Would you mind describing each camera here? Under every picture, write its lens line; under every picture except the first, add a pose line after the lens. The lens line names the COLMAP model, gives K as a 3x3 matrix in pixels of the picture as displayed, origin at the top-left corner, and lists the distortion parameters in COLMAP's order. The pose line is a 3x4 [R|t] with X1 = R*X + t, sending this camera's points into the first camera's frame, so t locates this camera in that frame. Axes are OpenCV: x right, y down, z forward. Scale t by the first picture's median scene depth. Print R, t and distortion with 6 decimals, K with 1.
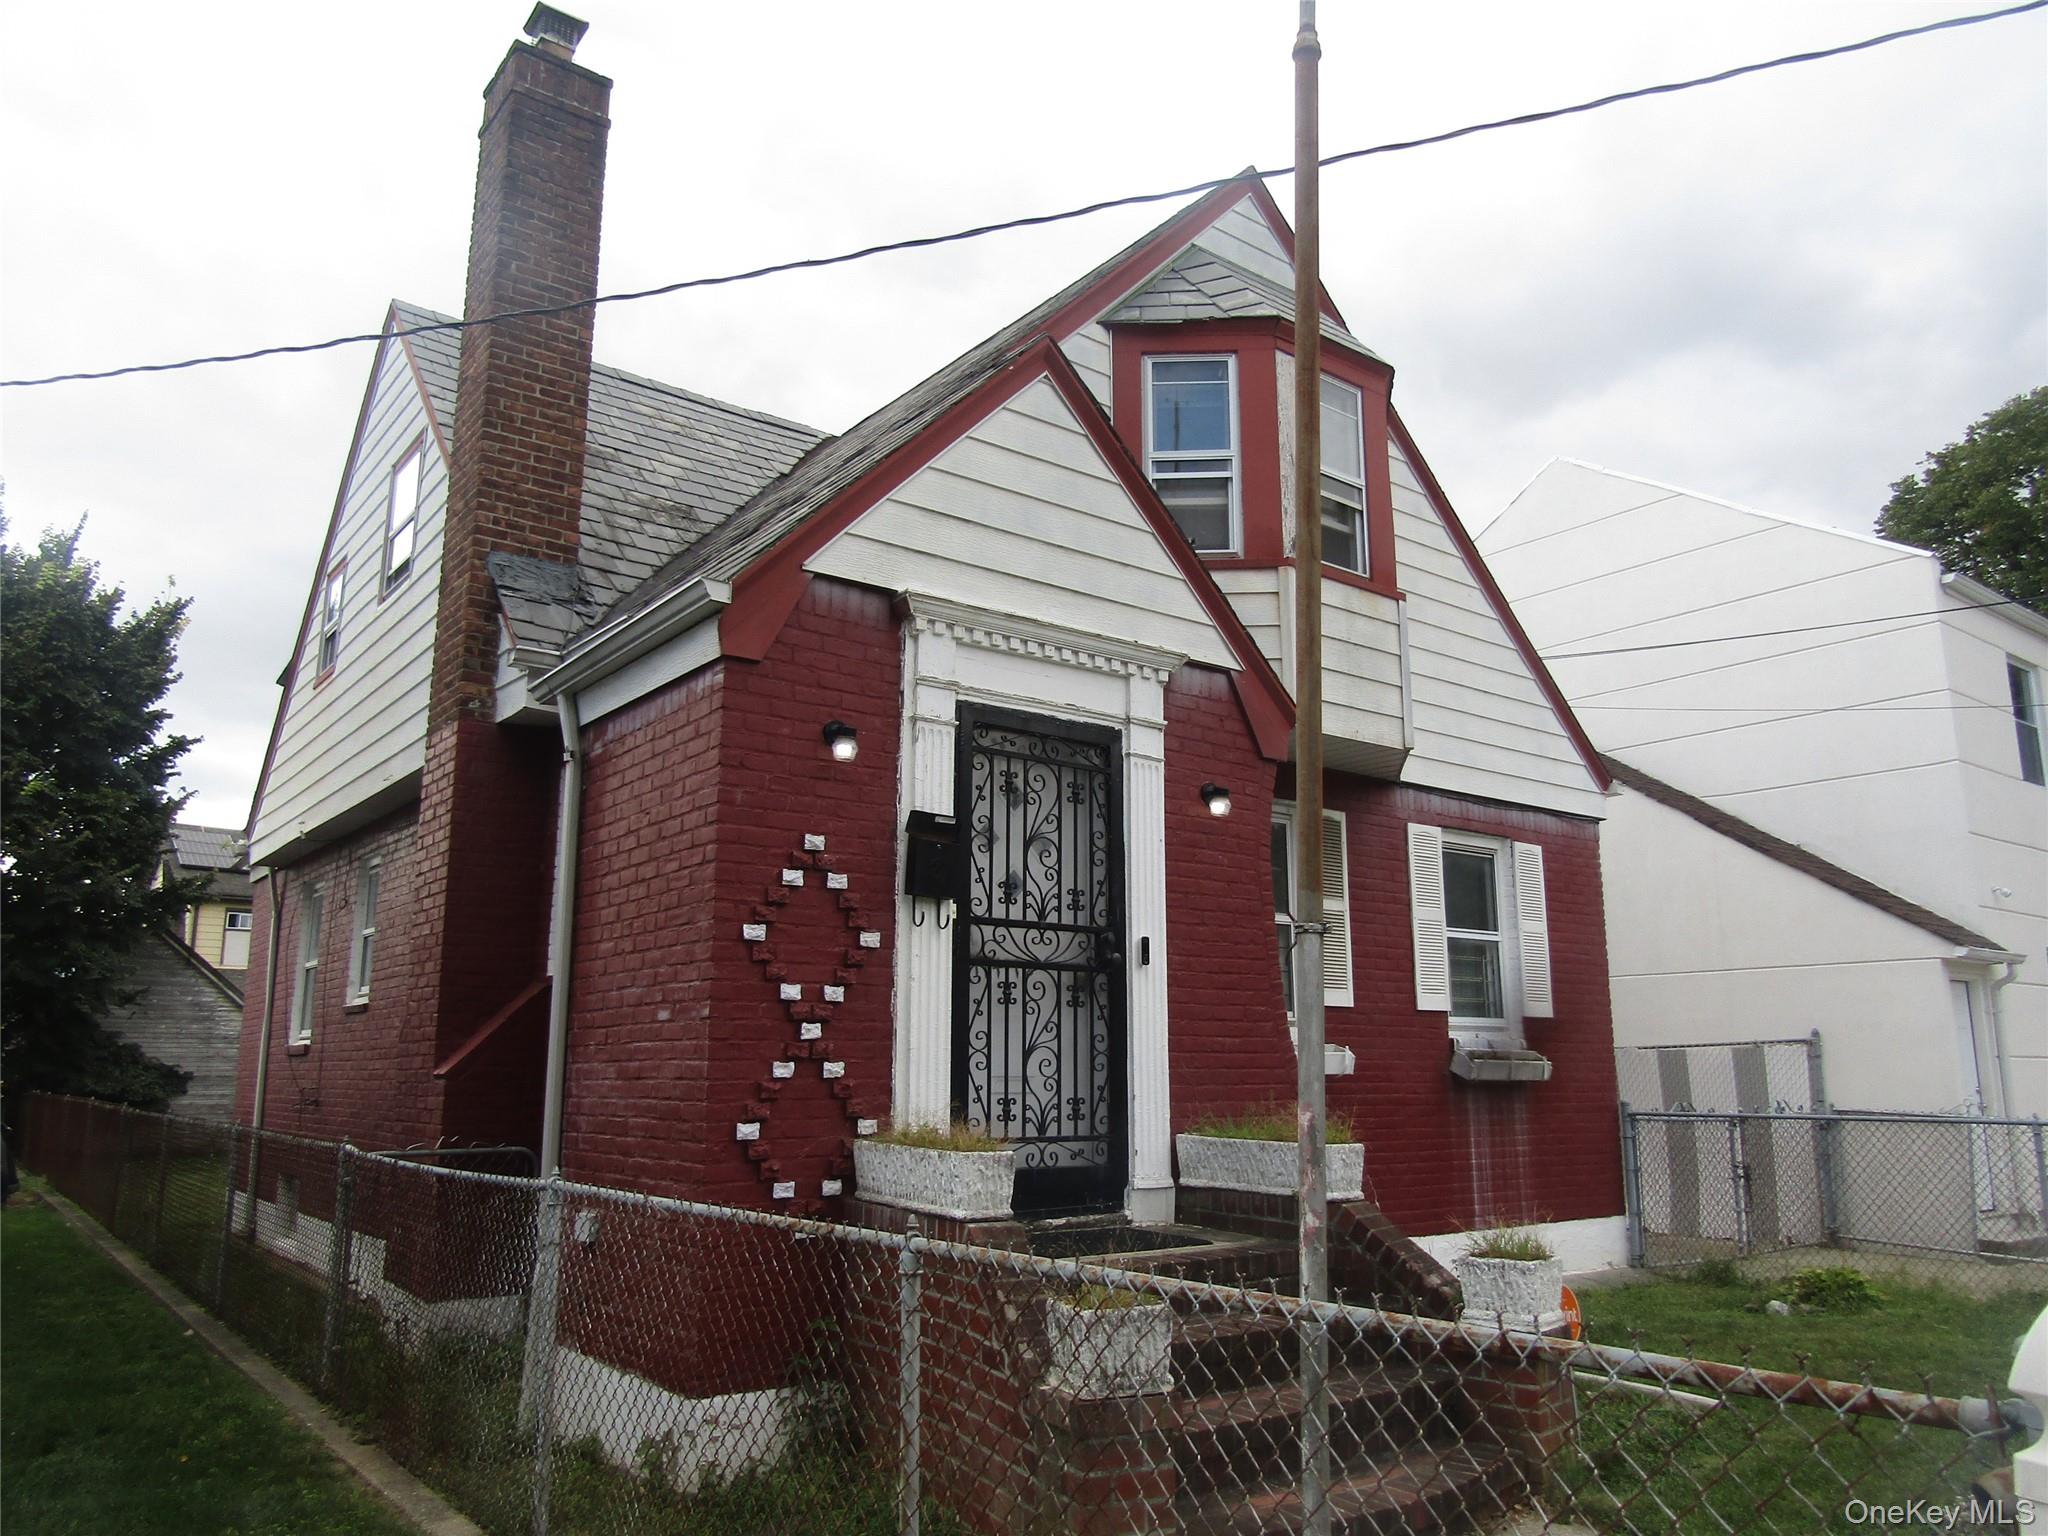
lens RADIAL K [[1479.3, 0, 1026.7], [0, 1479.3, 763.6], [0, 0, 1]] dist [-0.053579, 0.027035]
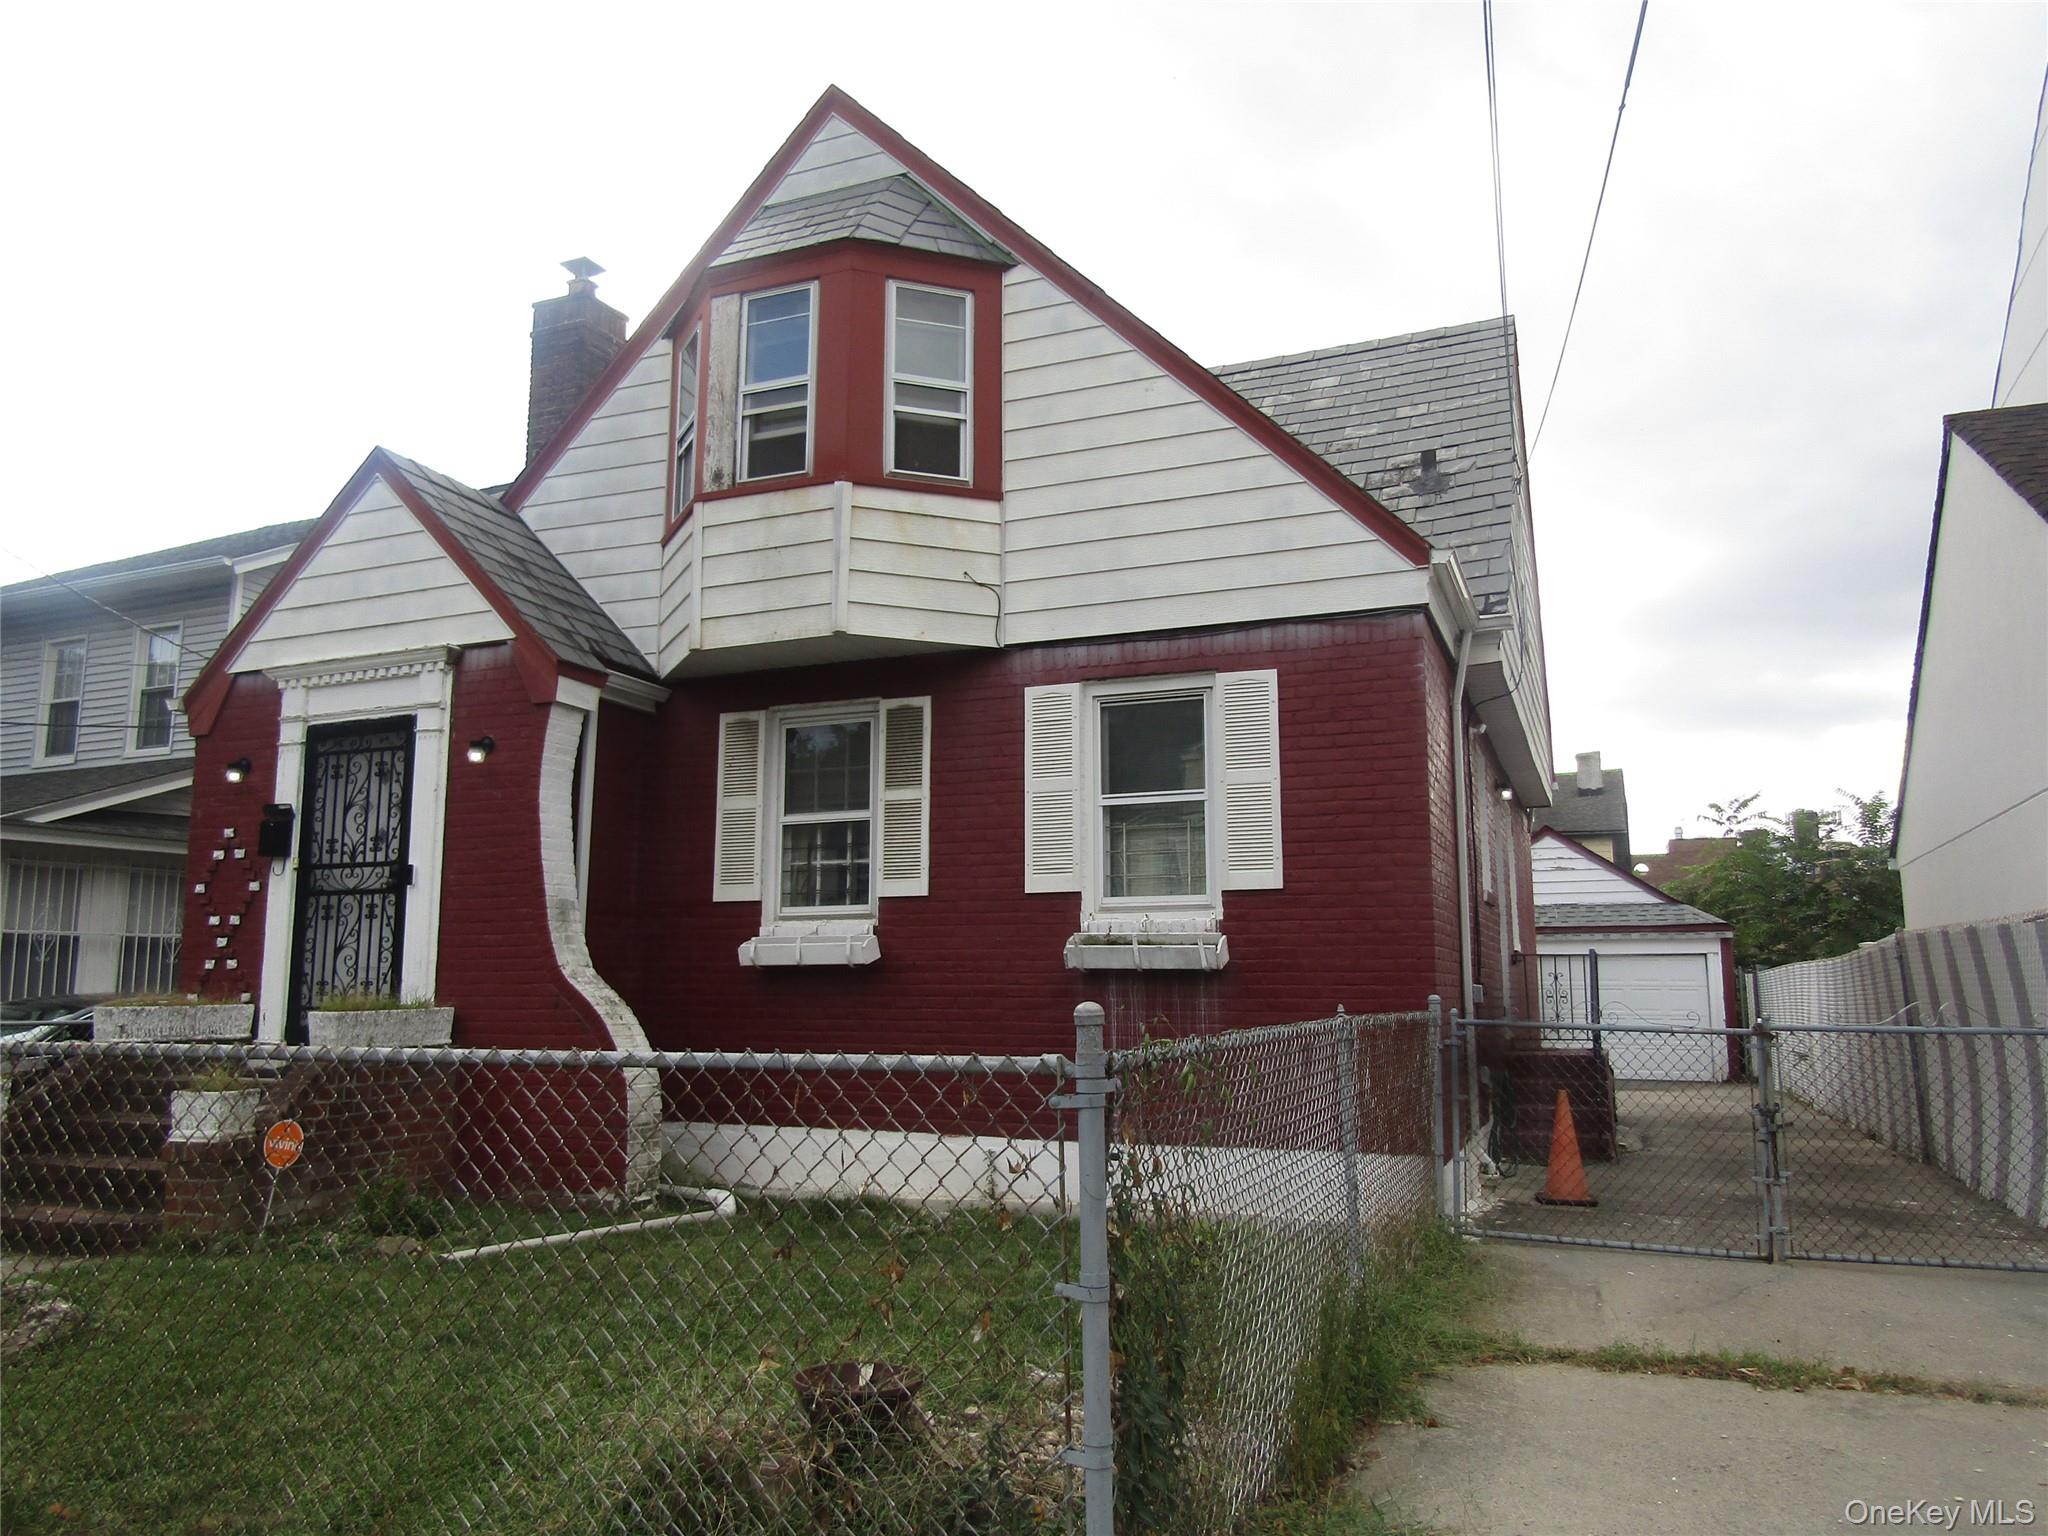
lens RADIAL K [[1479.3, 0, 1023.5], [0, 1479.3, 776.2], [0, 0, 1]] dist [-0.053579, 0.027035]
pose [[0.508501, -0.131390, -0.850978, 1.569014], [0.182184, 0.982332, -0.042807, 0.202572], [0.841567, -0.133267, 0.523454, 0.795578]]
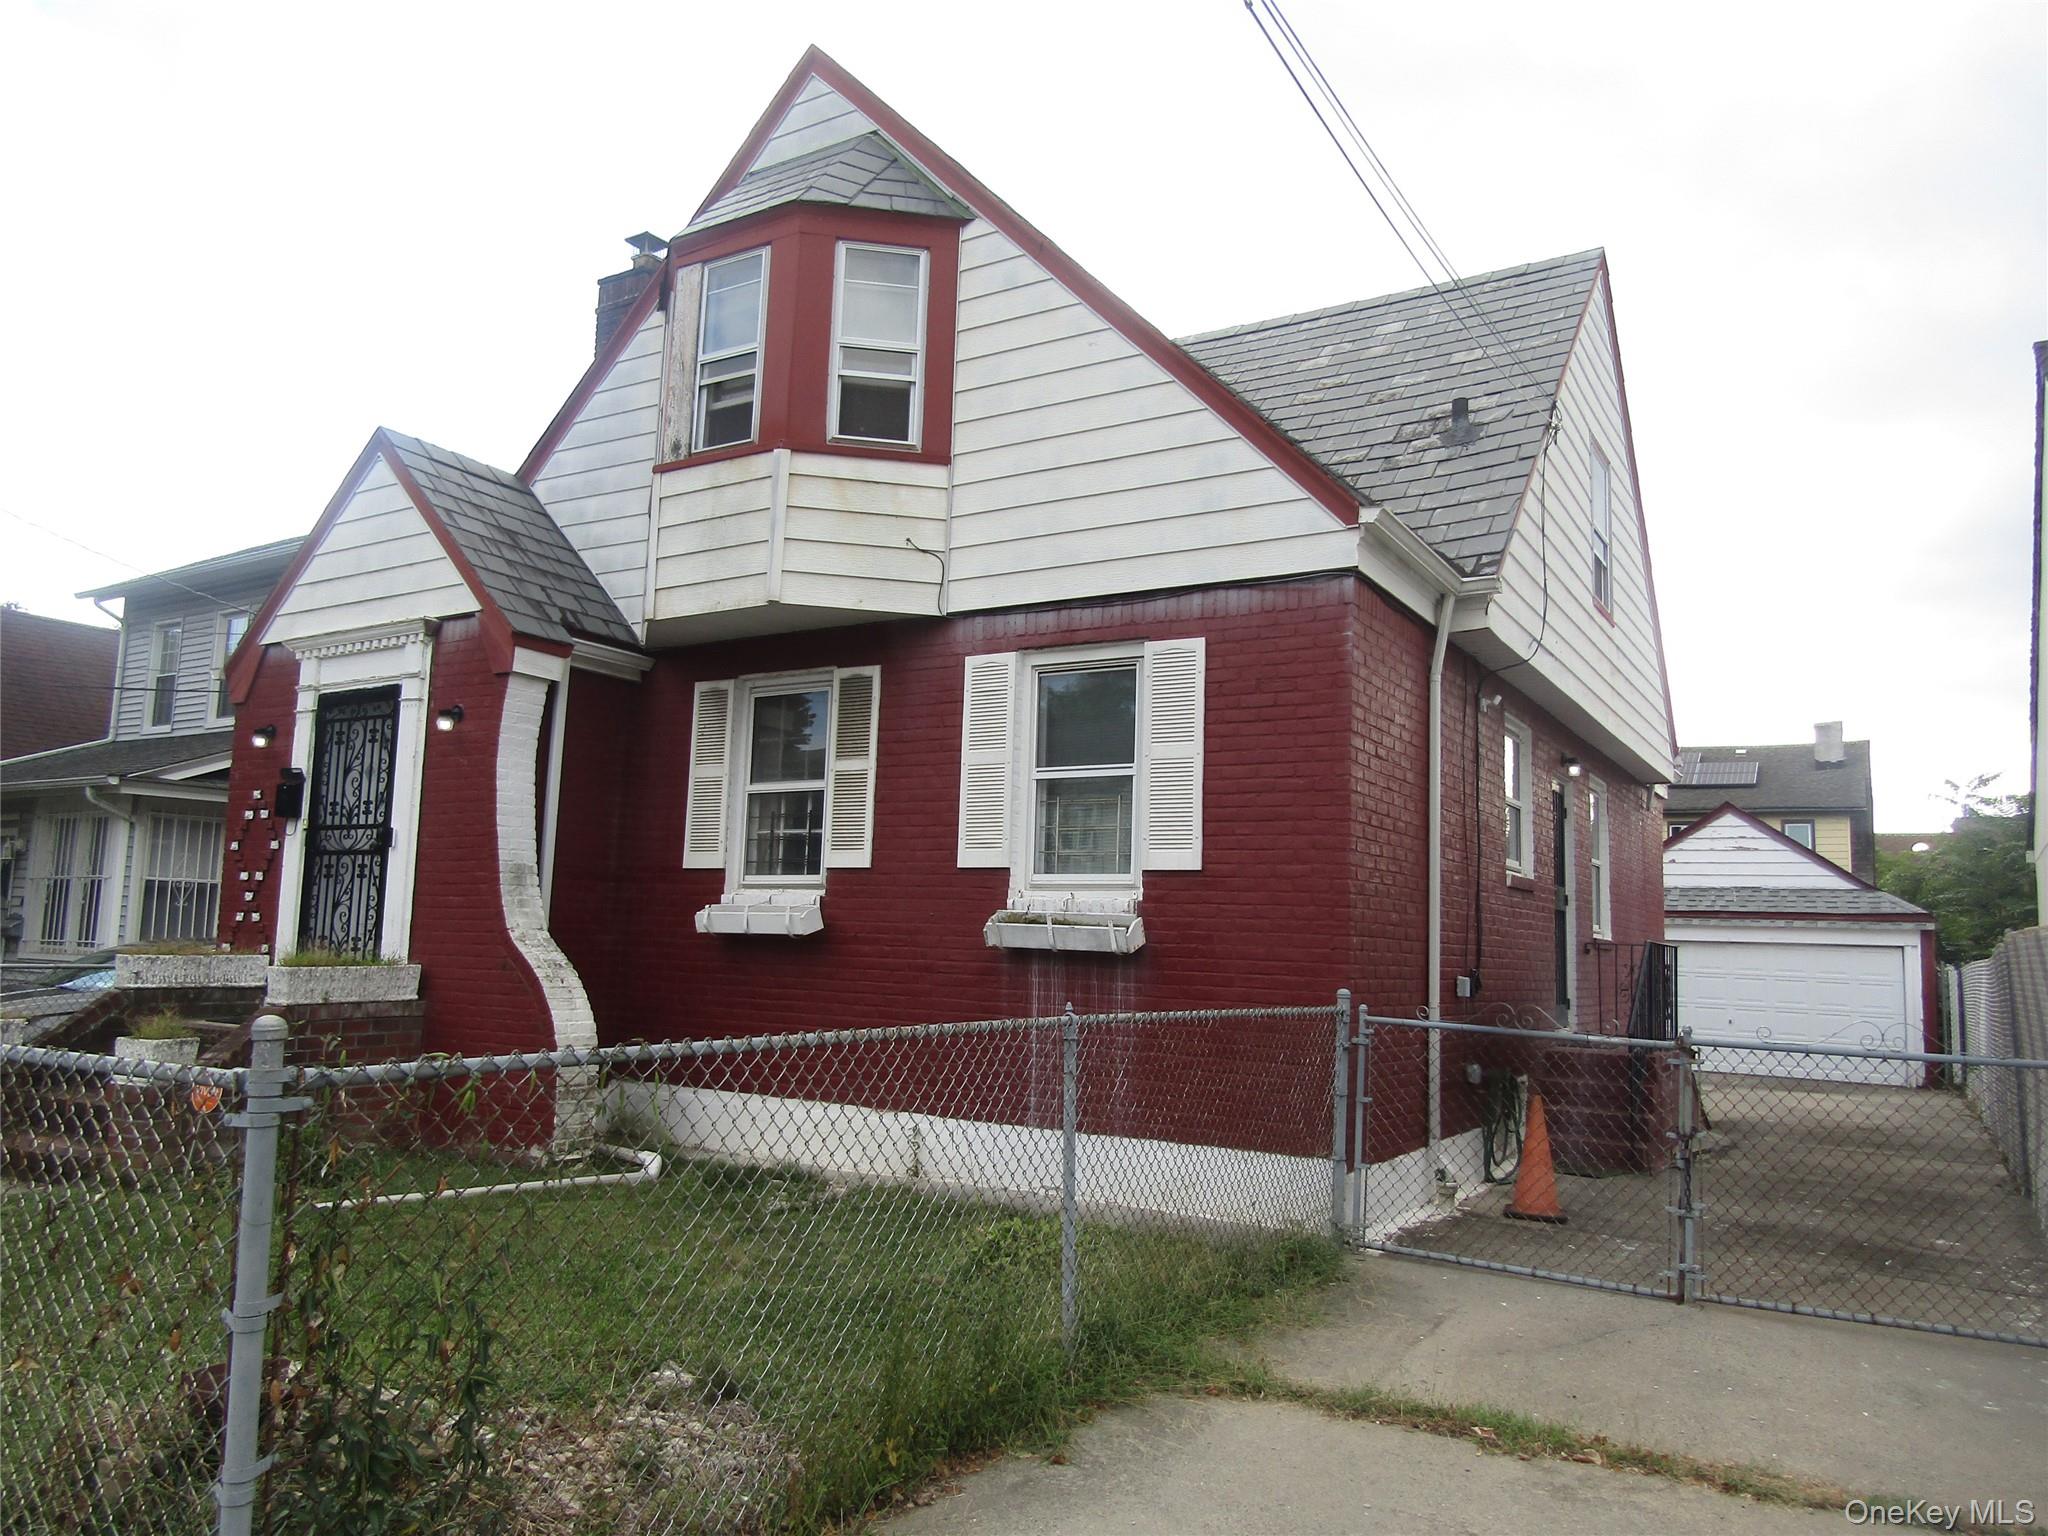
lens RADIAL K [[1479.3, 0, 1023.3], [0, 1479.3, 782.9], [0, 0, 1]] dist [-0.053579, 0.027035]
pose [[0.356664, -0.100584, -0.928802, 1.661141], [0.164137, 0.985470, -0.043692, 0.242668], [0.919701, -0.136867, 0.367991, 1.070616]]
